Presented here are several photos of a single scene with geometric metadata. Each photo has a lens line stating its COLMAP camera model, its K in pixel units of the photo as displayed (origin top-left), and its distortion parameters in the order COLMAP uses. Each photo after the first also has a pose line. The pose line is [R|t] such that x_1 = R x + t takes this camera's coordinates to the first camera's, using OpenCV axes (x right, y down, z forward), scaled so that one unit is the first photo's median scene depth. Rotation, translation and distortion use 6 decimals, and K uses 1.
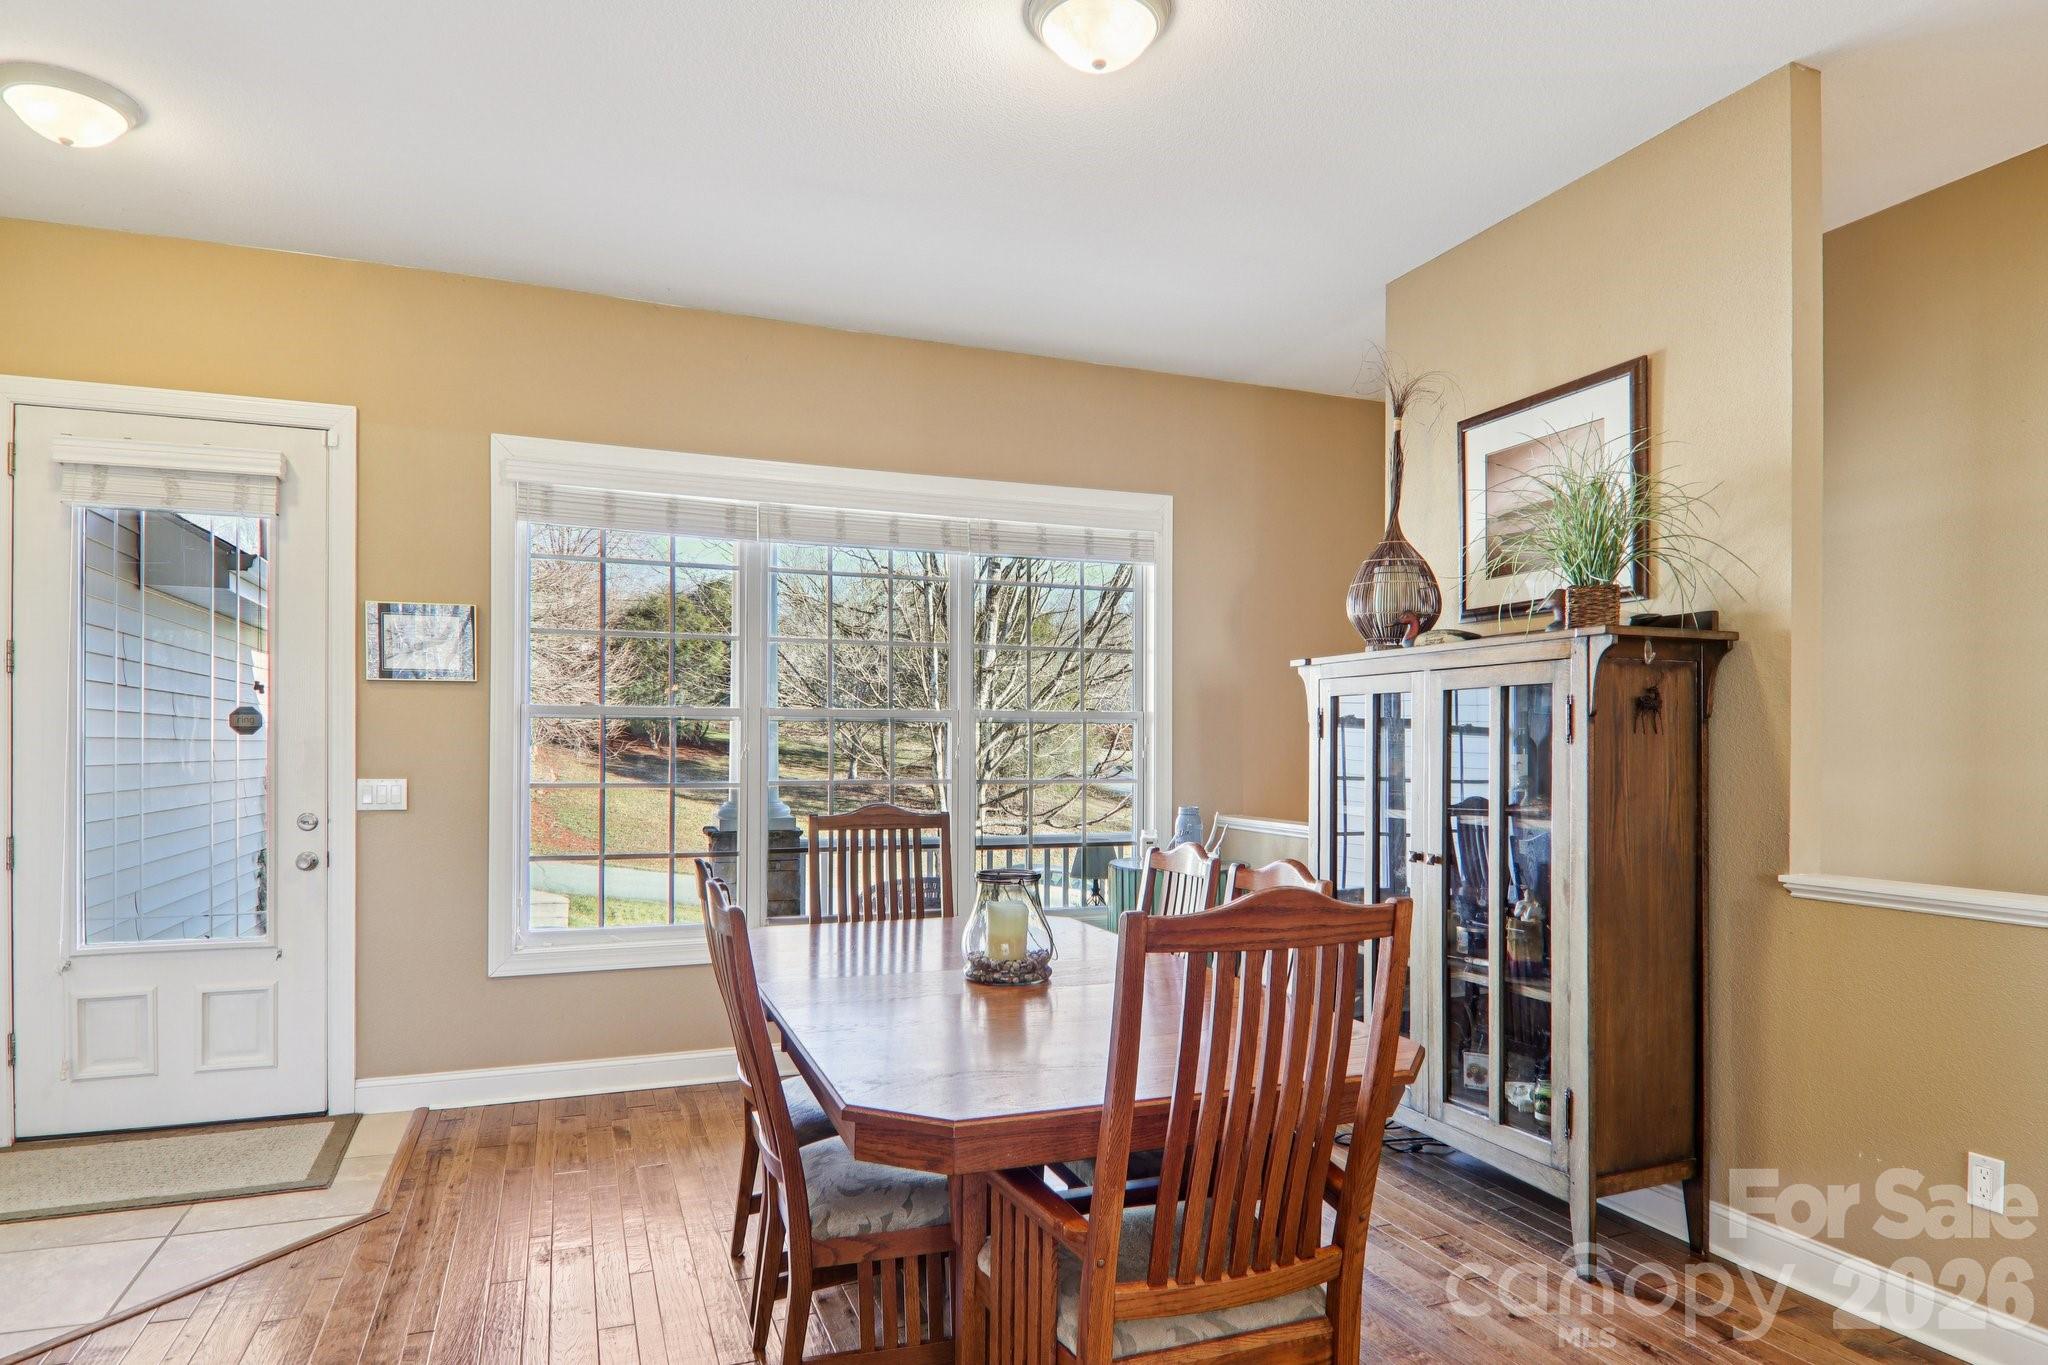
lens RADIAL K [[1159.3, 0, 1030.3], [0, 1159.3, 737.5], [0, 0, 1]] dist [-0.007113, -0.002652]
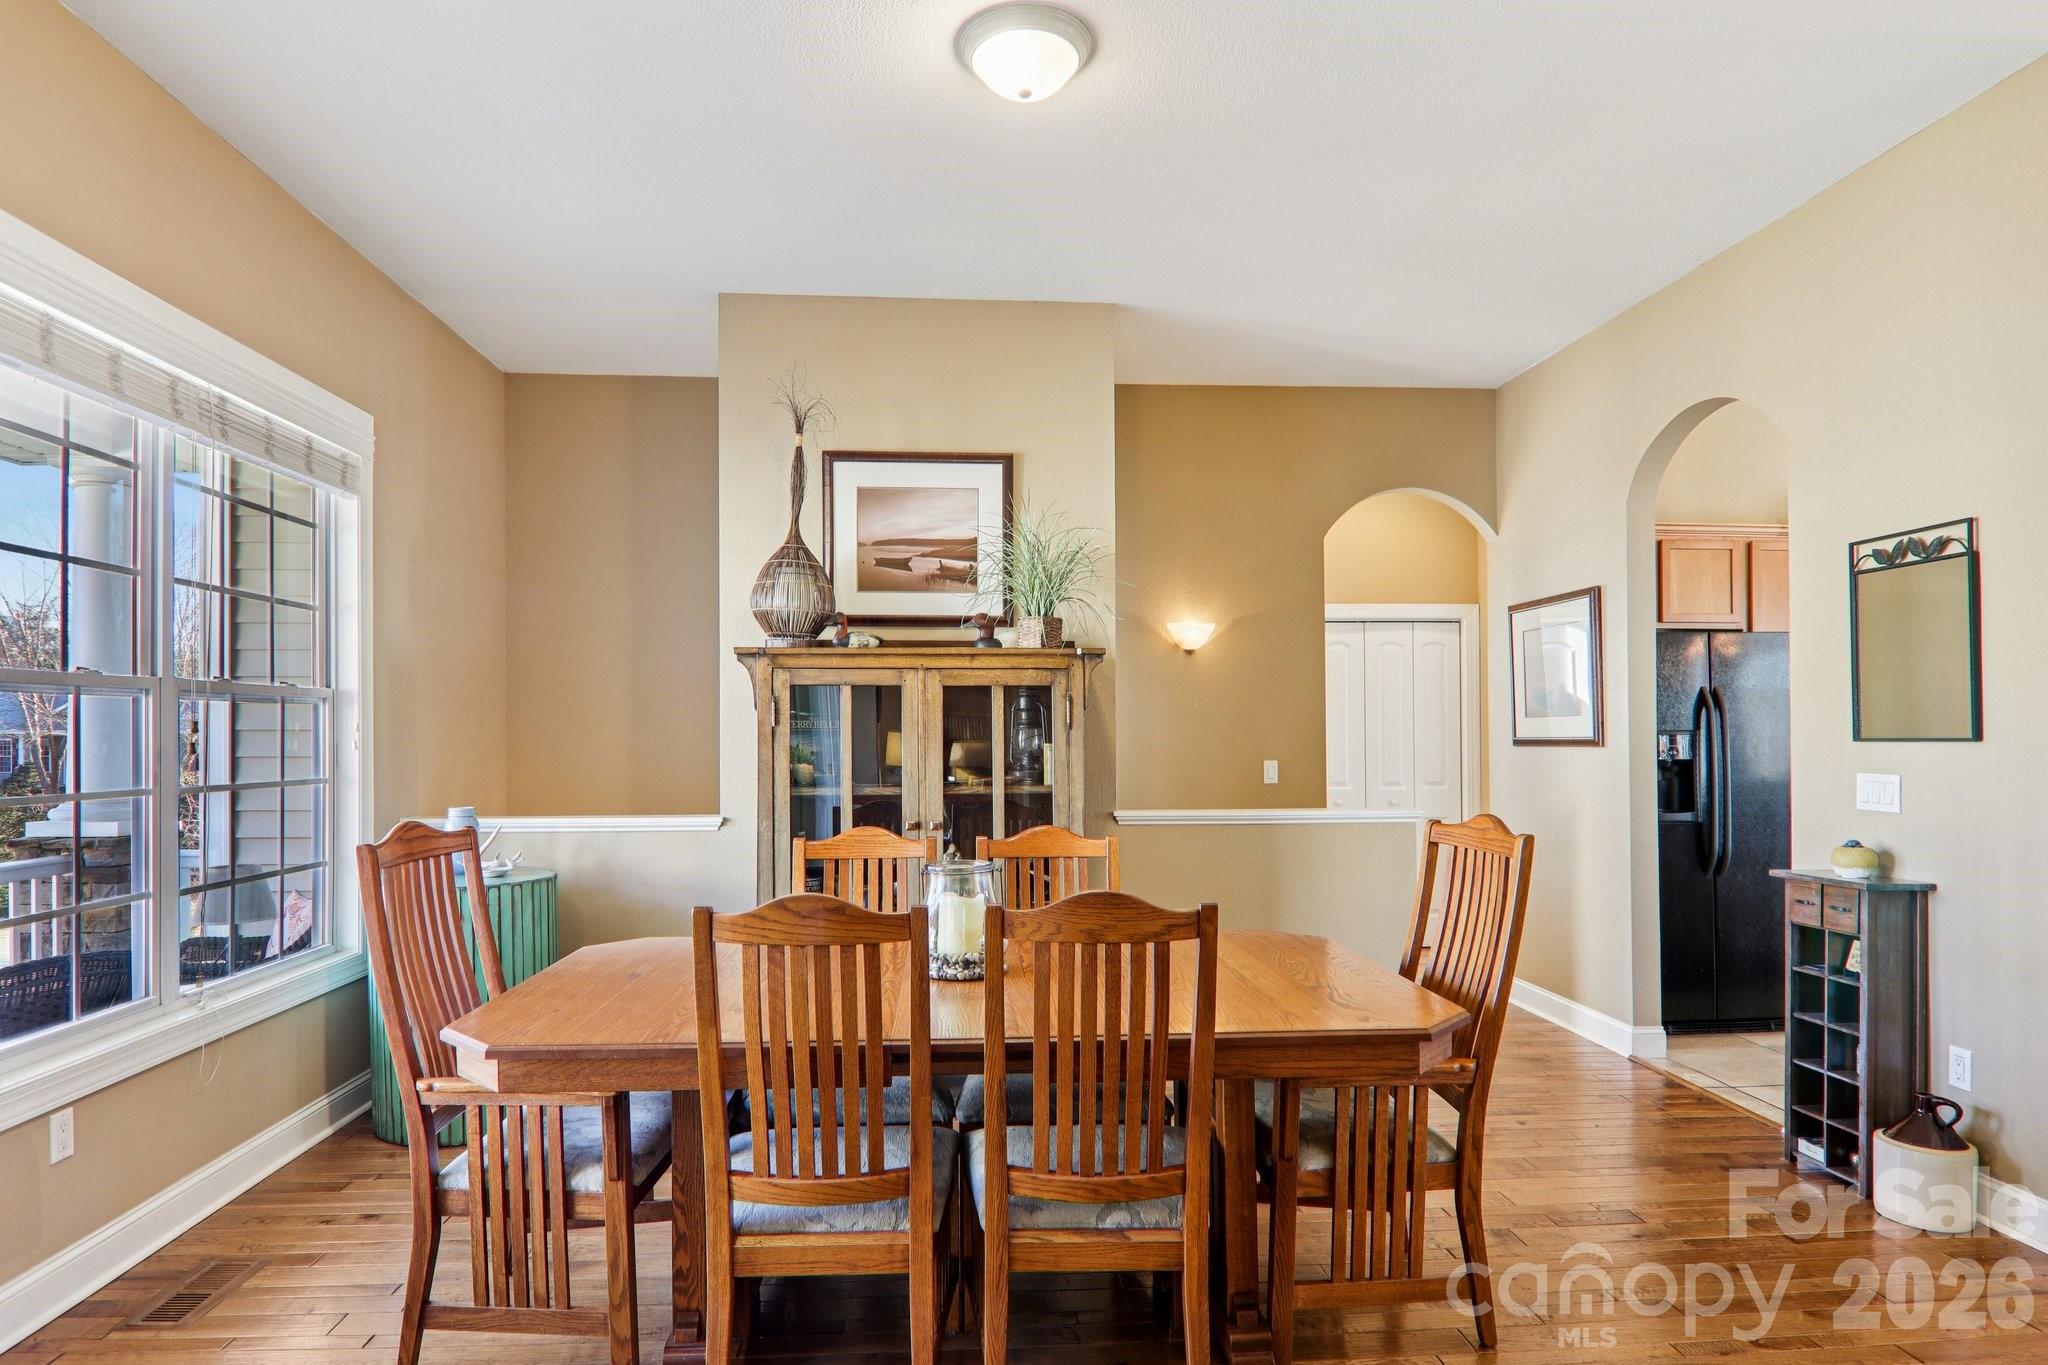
lens RADIAL K [[1164.7, 0, 1016.7], [0, 1164.7, 717.3], [0, 0, 1]] dist [0.000563, -0.013175]
pose [[0.300164, 0.011086, 0.953823, -0.675657], [-0.000994, 0.999936, -0.011309, 0.004643], [-0.953887, 0.002447, 0.300156, 0.474477]]
